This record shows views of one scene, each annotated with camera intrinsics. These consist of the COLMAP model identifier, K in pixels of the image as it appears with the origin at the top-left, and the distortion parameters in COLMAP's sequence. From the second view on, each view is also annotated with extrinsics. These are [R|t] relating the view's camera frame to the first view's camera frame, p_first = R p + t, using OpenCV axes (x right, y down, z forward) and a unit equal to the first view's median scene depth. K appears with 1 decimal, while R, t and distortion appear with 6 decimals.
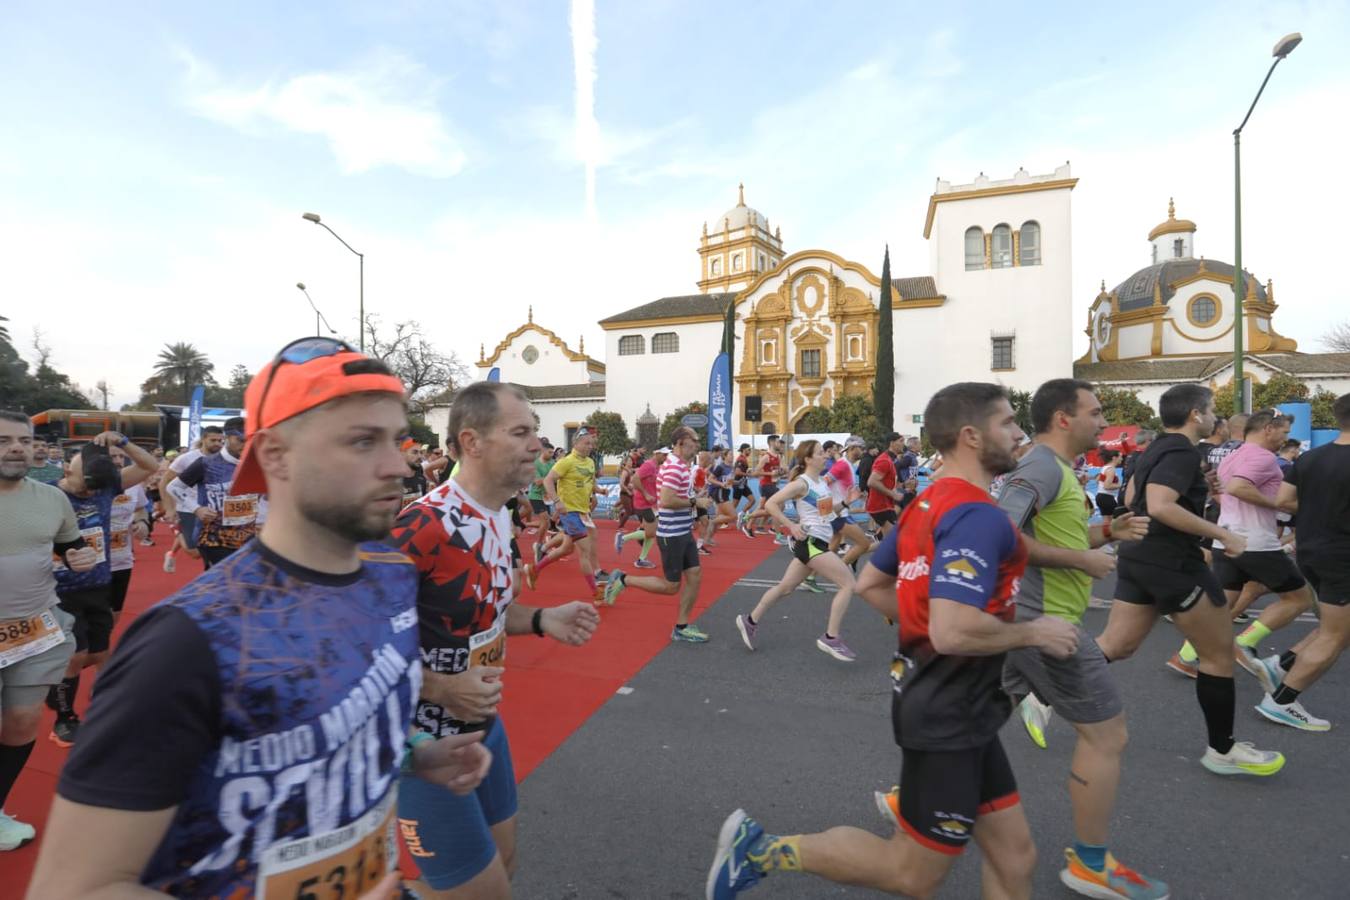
lens RADIAL K [[601.1, 0, 682.2], [0, 601.1, 446.1], [0, 0, 1]] dist [-0.038167, 0.010691]
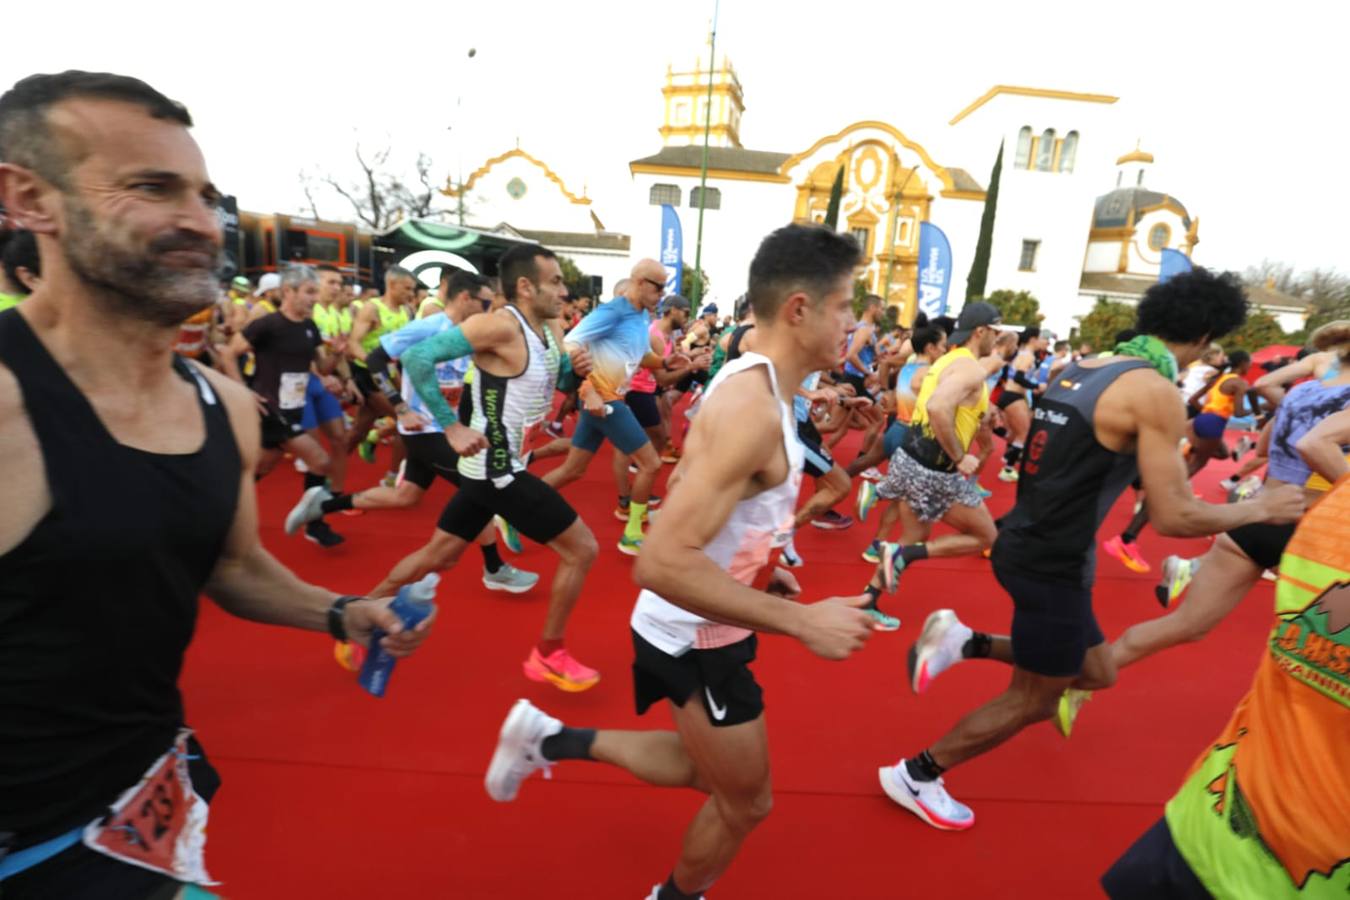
lens RADIAL K [[601.1, 0, 673.3], [0, 601.1, 451.0], [0, 0, 1]] dist [-0.038167, 0.010691]
pose [[0.944484, 0.002608, 0.328546, -0.408502], [-0.076663, 0.974115, 0.212655, 0.013740], [-0.319487, -0.226037, 0.920237, 0.107589]]
